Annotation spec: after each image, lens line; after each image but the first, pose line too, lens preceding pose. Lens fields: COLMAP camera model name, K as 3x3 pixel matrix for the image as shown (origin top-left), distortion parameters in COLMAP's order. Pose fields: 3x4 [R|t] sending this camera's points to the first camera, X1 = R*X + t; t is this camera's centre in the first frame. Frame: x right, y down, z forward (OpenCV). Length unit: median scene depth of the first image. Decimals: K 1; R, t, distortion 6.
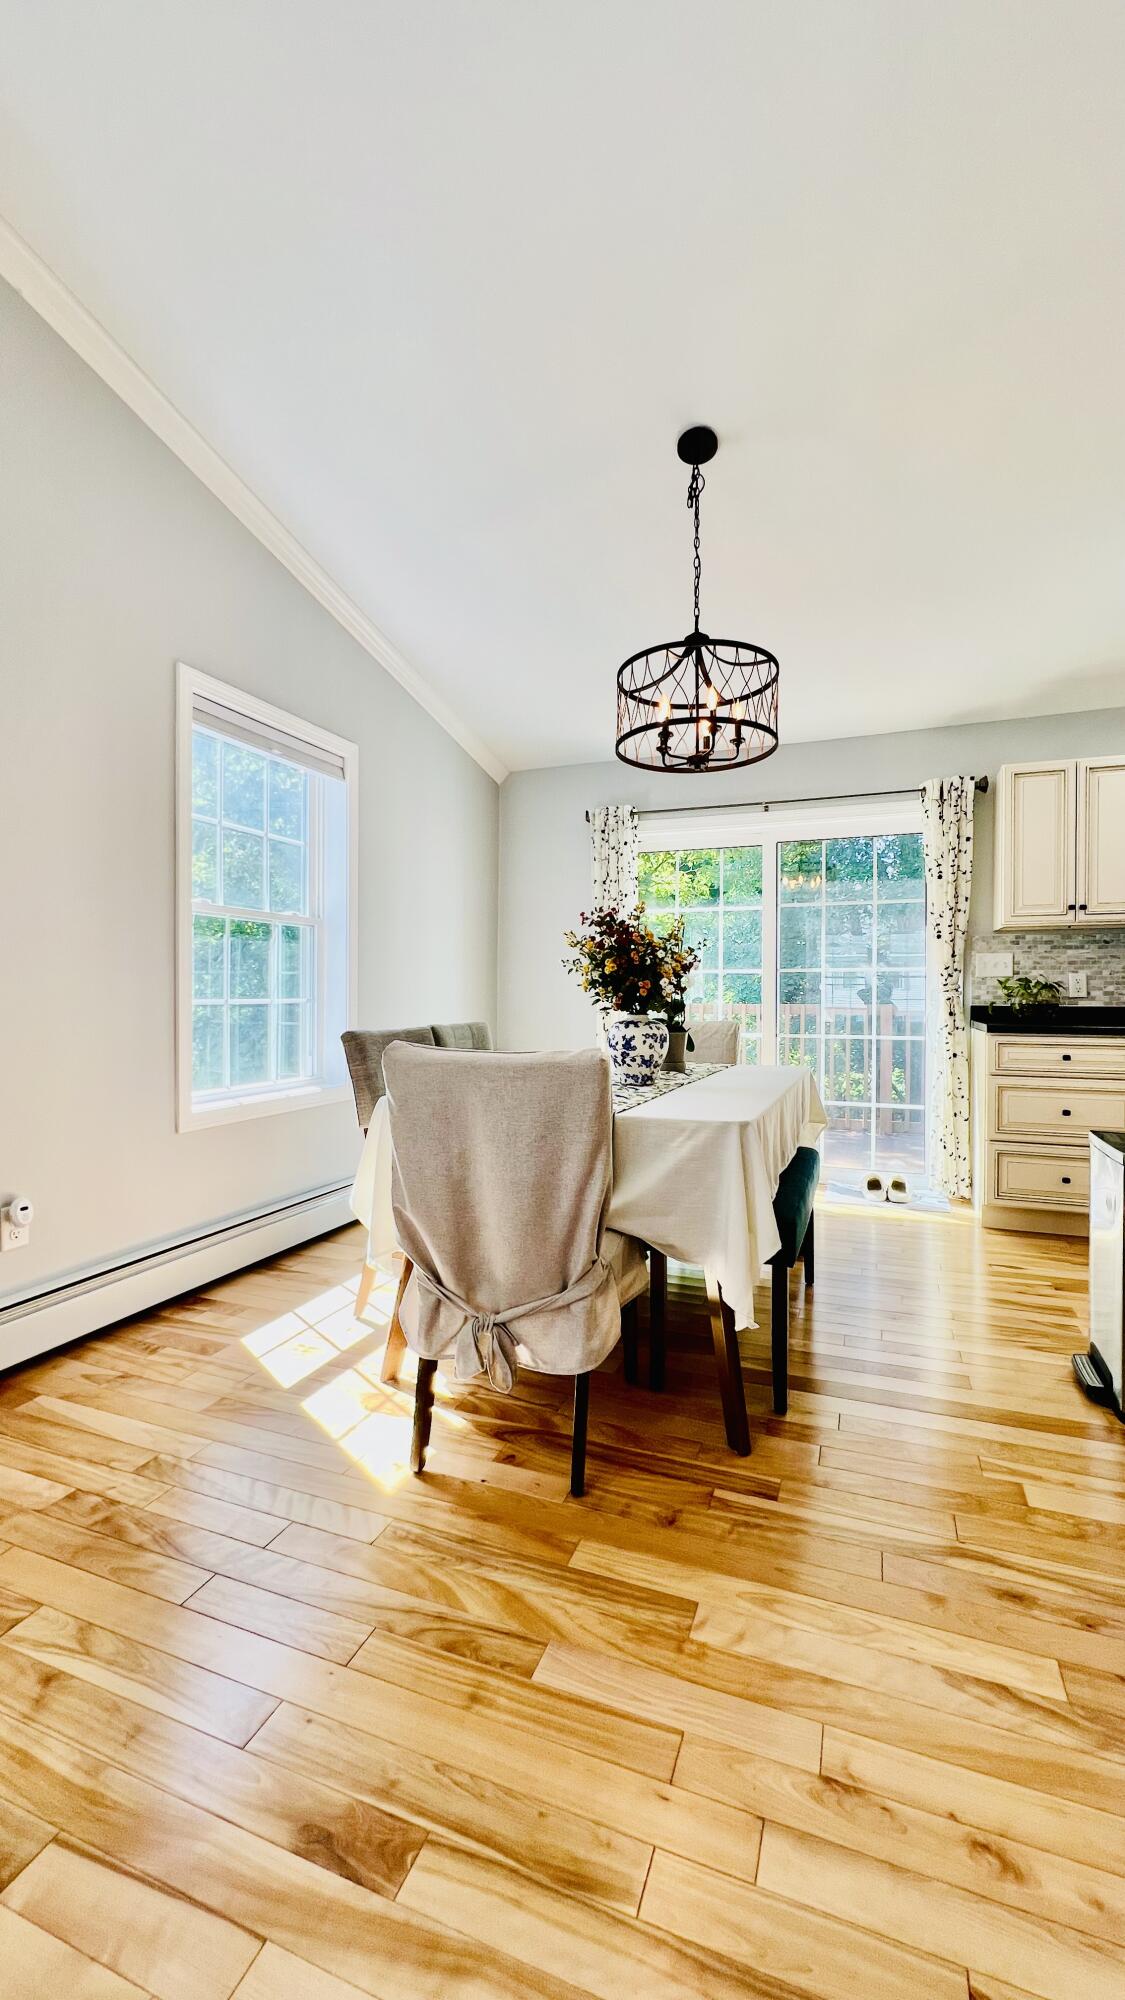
lens RADIAL K [[800.0, 0, 571.1], [0, 800.0, 999.8], [0, 0, 1]] dist [-0.003601, -0.000177]
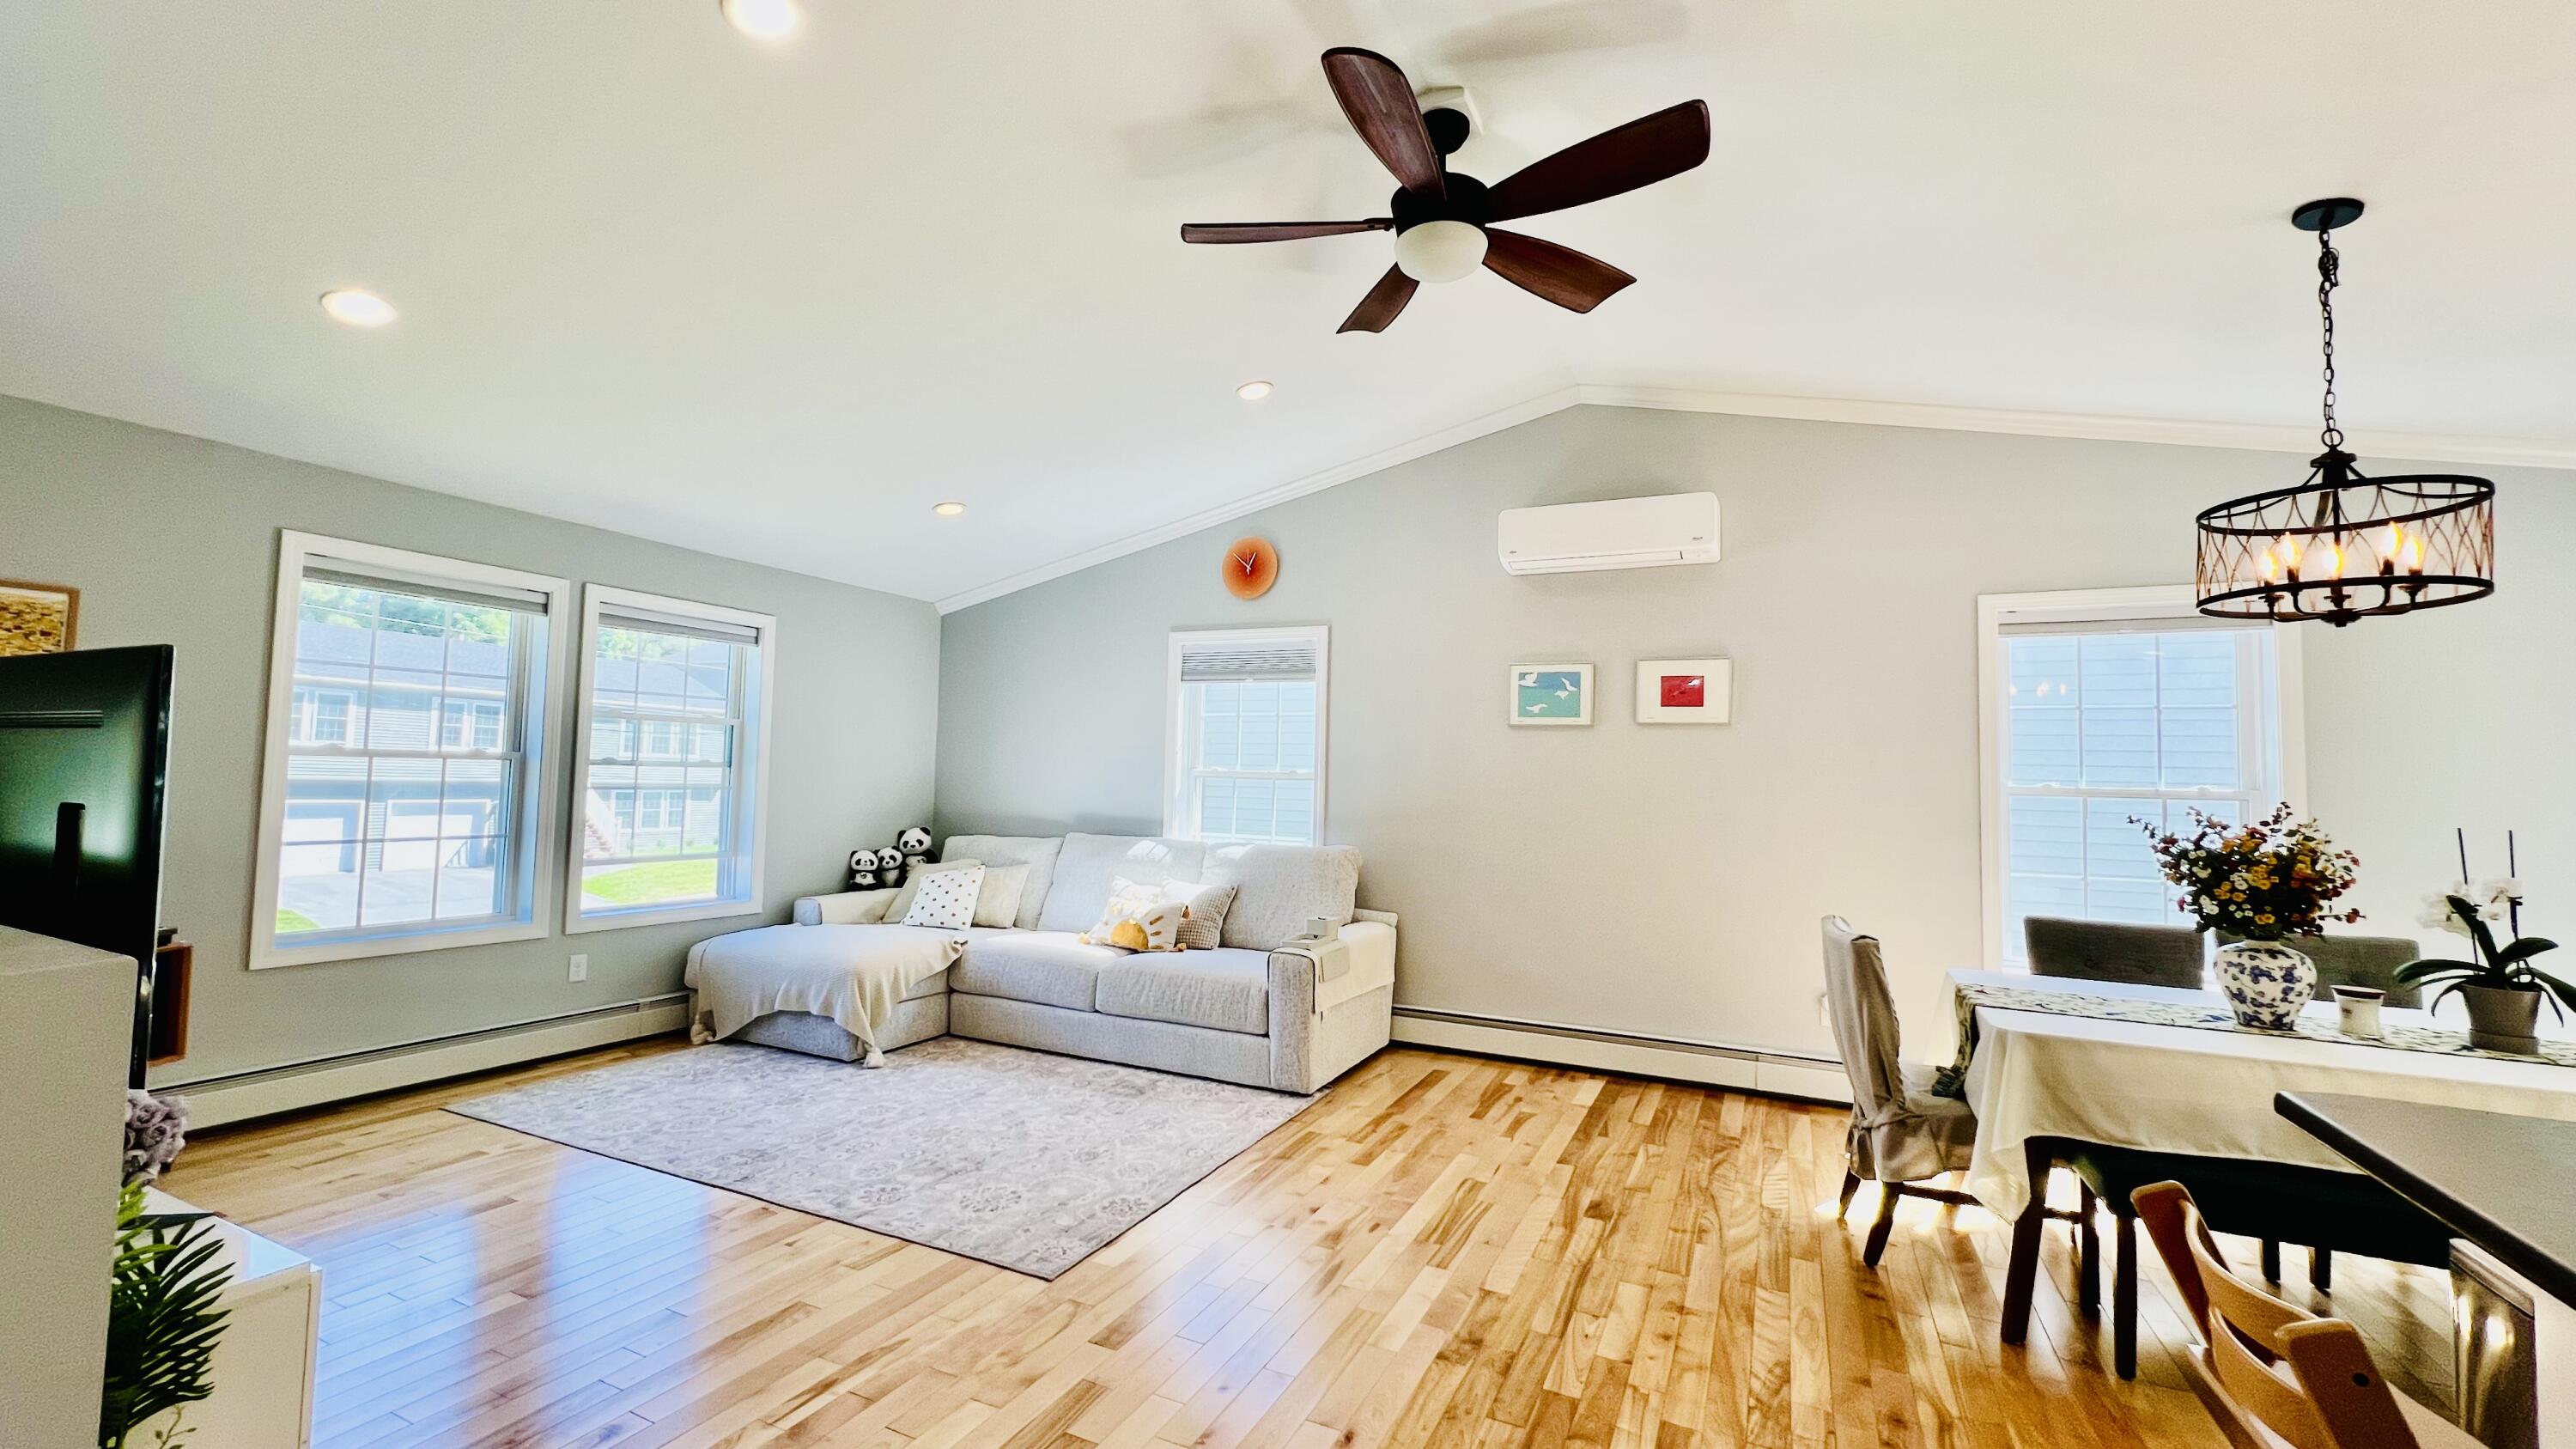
lens RADIAL K [[1030.5, 0, 1288.0], [0, 1030.5, 724.5], [0, 0, 1]] dist [-0.003601, -0.000177]
pose [[-0.080954, -0.057807, -0.995040, 1.960599], [-0.030104, 0.998003, -0.055530, -0.182204], [0.996263, 0.025459, -0.082533, 0.137346]]
